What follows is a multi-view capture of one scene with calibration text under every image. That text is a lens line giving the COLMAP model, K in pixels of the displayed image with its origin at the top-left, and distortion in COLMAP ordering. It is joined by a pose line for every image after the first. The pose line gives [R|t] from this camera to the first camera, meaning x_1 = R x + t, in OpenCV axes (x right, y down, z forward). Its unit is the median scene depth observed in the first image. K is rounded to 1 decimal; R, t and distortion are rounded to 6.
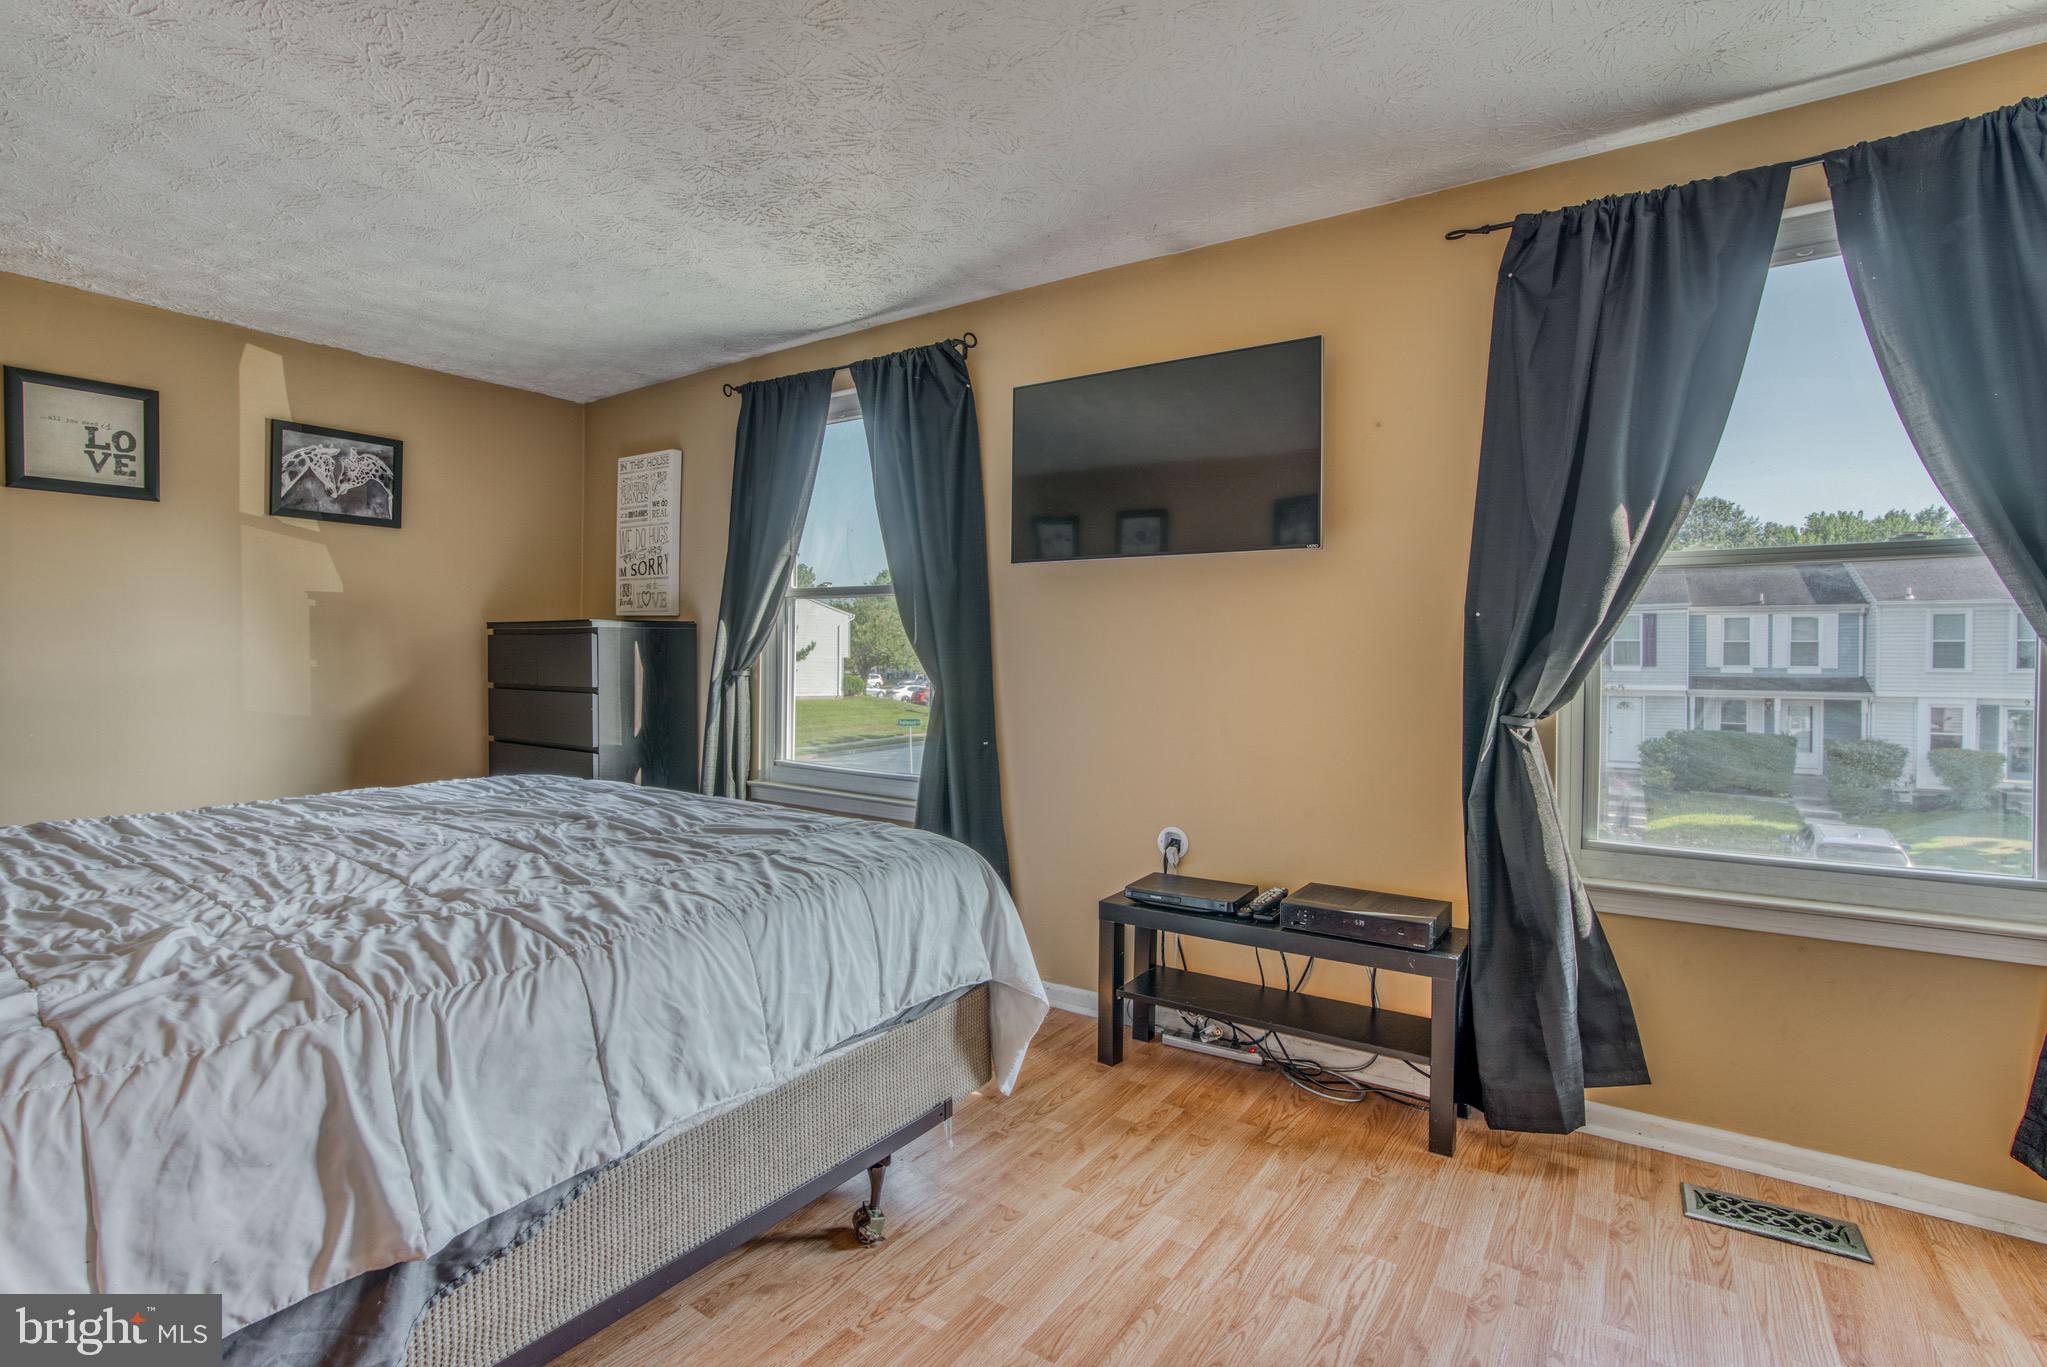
lens RADIAL K [[974.0, 0, 1011.6], [0, 974.0, 645.9], [0, 0, 1]] dist [-0.063553, 0.028663]
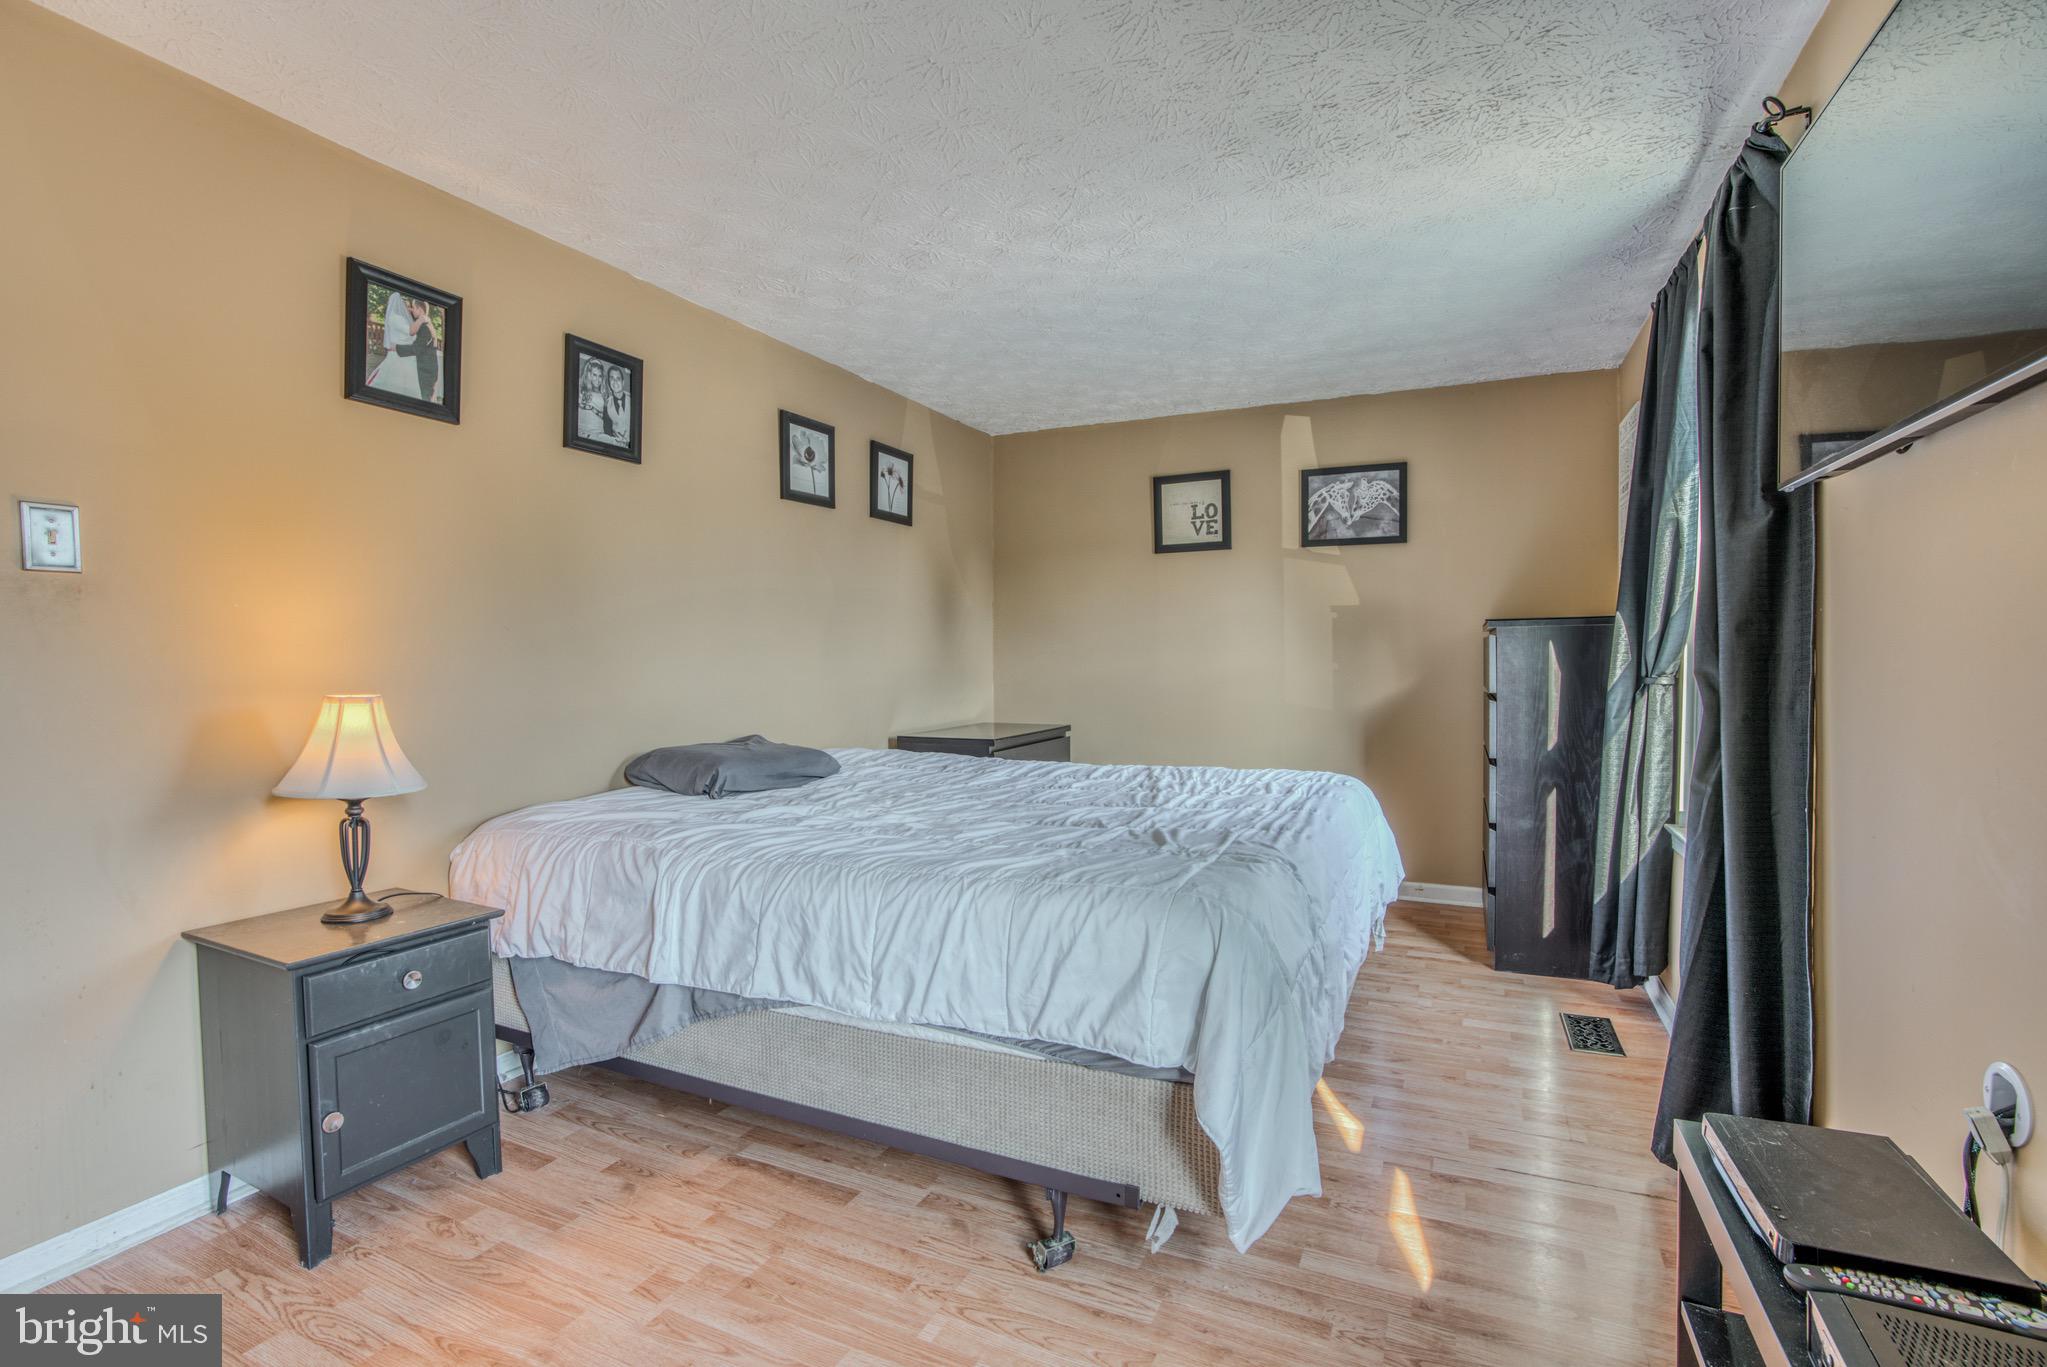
lens RADIAL K [[936.1, 0, 979.3], [0, 936.1, 674.7], [0, 0, 1]] dist [-0.064744, 0.024491]
pose [[0.146727, 0.011432, -0.989111, 0.365394], [0.015827, 0.999778, 0.013904, 0.005968], [0.989050, -0.017695, 0.146513, 0.394379]]
